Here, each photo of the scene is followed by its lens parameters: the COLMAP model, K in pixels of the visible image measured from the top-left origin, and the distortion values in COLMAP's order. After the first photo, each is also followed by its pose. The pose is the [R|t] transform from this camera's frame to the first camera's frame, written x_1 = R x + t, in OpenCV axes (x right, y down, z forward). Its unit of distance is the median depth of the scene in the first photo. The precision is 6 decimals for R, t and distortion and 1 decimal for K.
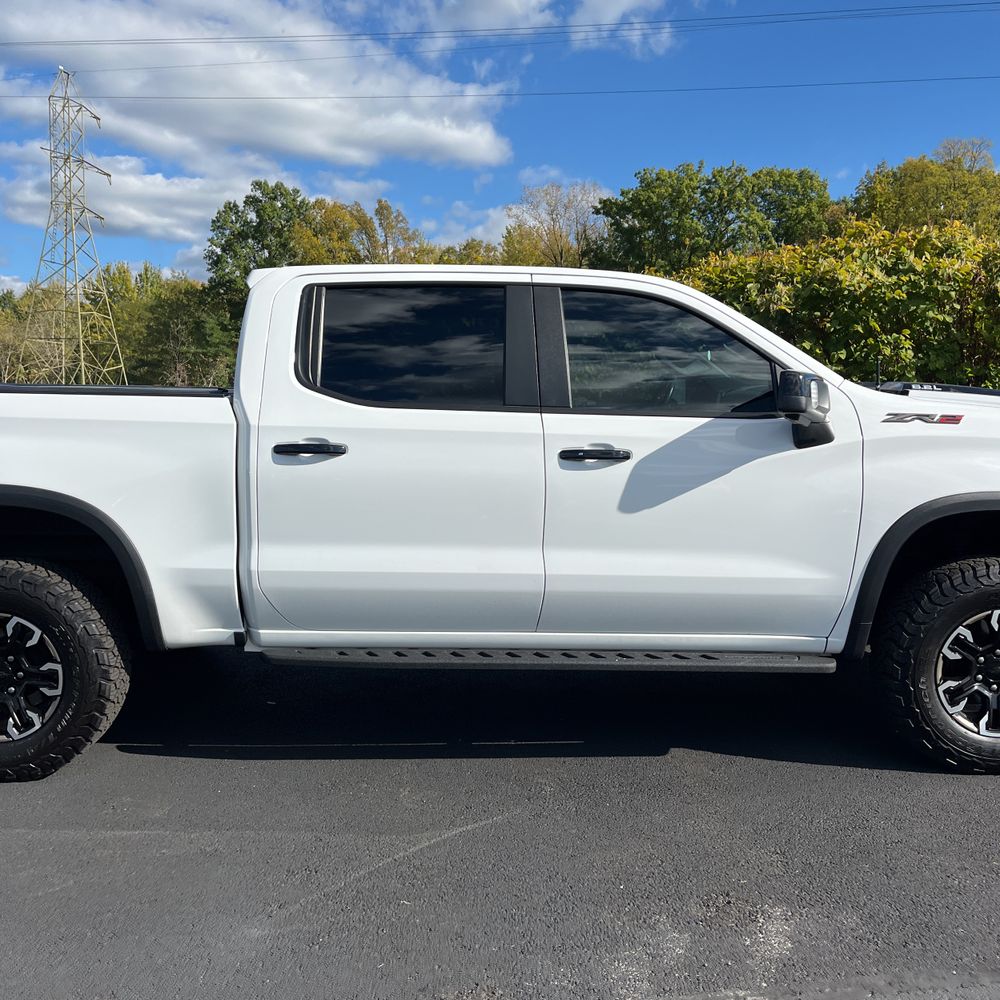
lens RADIAL K [[1023.9, 0, 505.1], [0, 1023.9, 474.0], [0, 0, 1]] dist [0.024530, 0.000000]
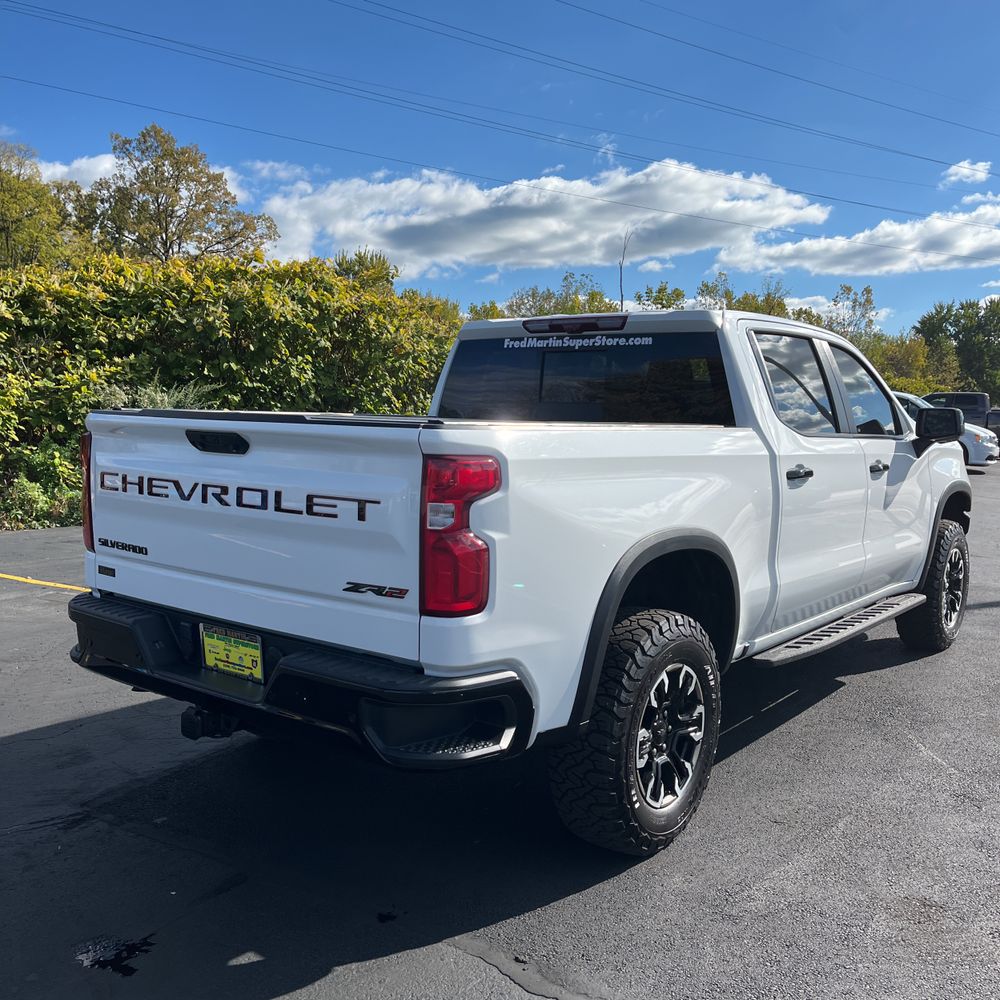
lens RADIAL K [[1023.9, 0, 515.6], [0, 1023.9, 492.3], [0, 0, 1]] dist [0.024530, 0.000000]
pose [[0.608058, -0.059771, 0.791640, -1.277171], [0.051226, 0.998038, 0.036008, -0.060551], [-0.792238, 0.018657, 0.609926, 0.533063]]
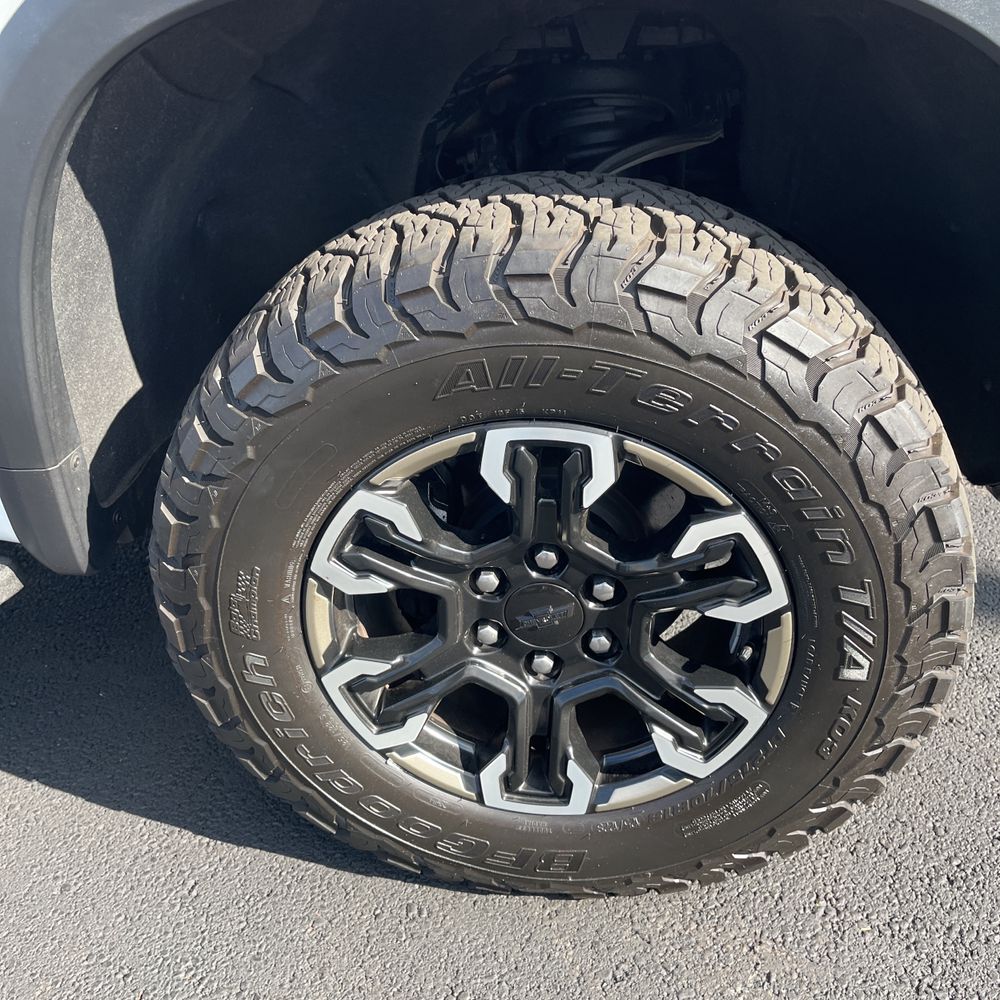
lens RADIAL K [[1023.9, 0, 488.0], [0, 1023.9, 484.8], [0, 0, 1]] dist [0.024530, 0.000000]
pose [[0.988307, 0.008954, -0.152215, 0.506812], [0.055323, 0.909191, 0.412687, 0.044881], [0.142088, -0.416283, 0.898065, 0.772244]]
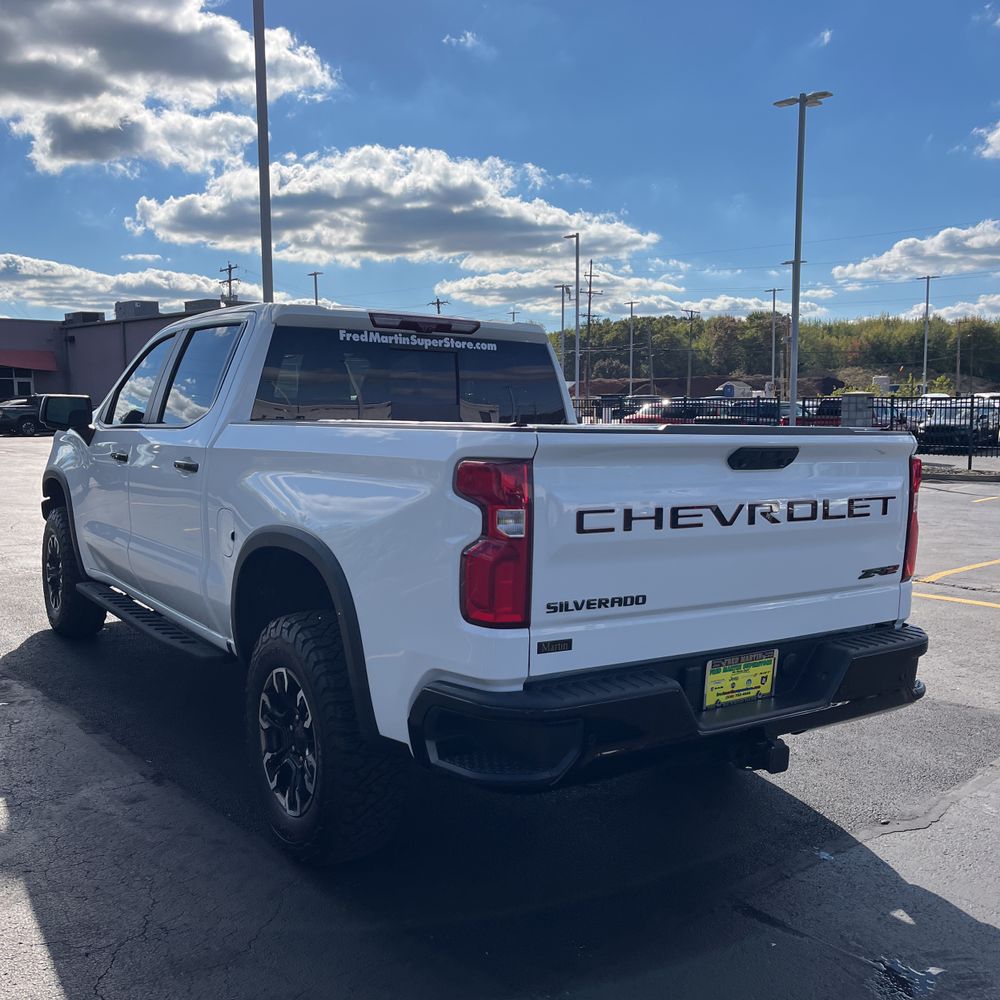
lens RADIAL K [[1023.9, 0, 515.7], [0, 1023.9, 504.9], [0, 0, 1]] dist [0.024530, 0.000000]
pose [[-0.565638, -0.089131, 0.819823, -1.304155], [0.048959, 0.988759, 0.141277, -0.166967], [-0.823199, 0.120049, -0.554916, 1.808086]]
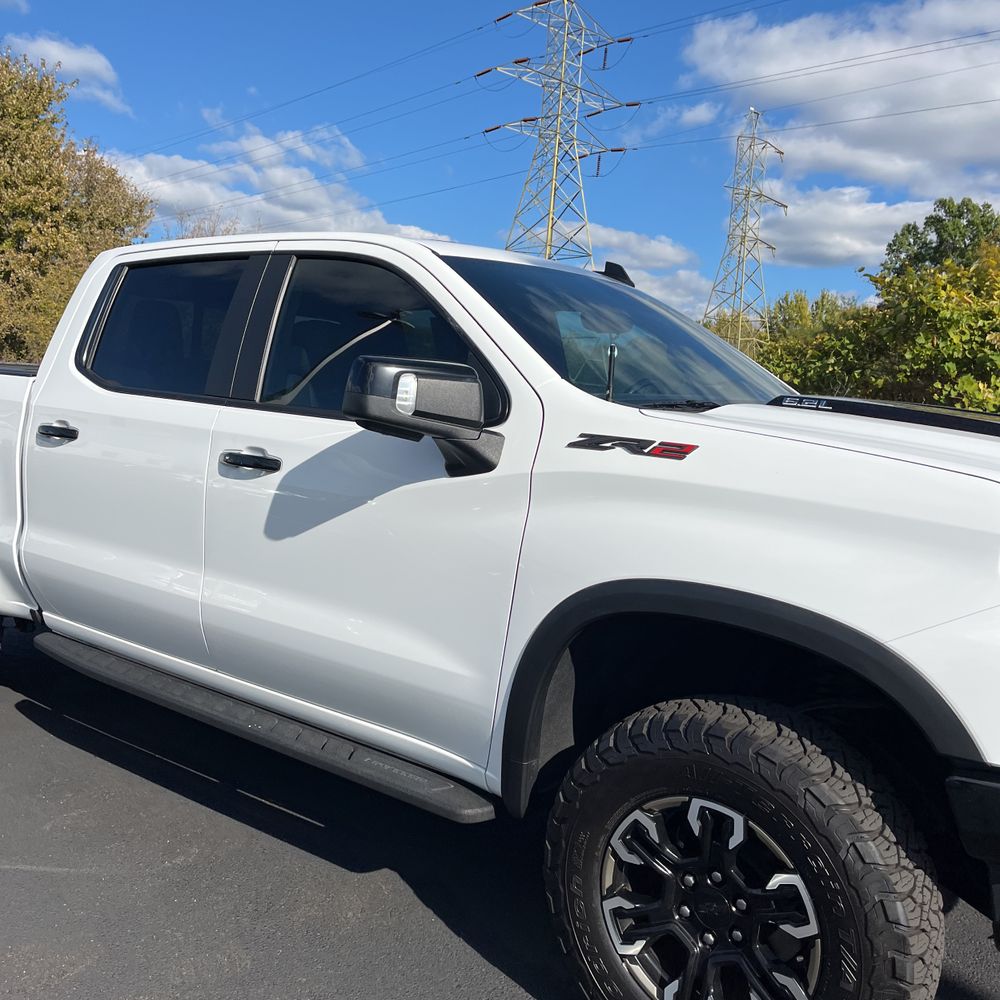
lens RADIAL K [[1023.9, 0, 486.5], [0, 1023.9, 483.6], [0, 0, 1]] dist [0.024530, 0.000000]
pose [[0.775854, 0.092822, -0.624047, 0.711850], [-0.104993, 0.994321, 0.017363, -0.033819], [0.622114, 0.052050, 0.781194, 0.484245]]
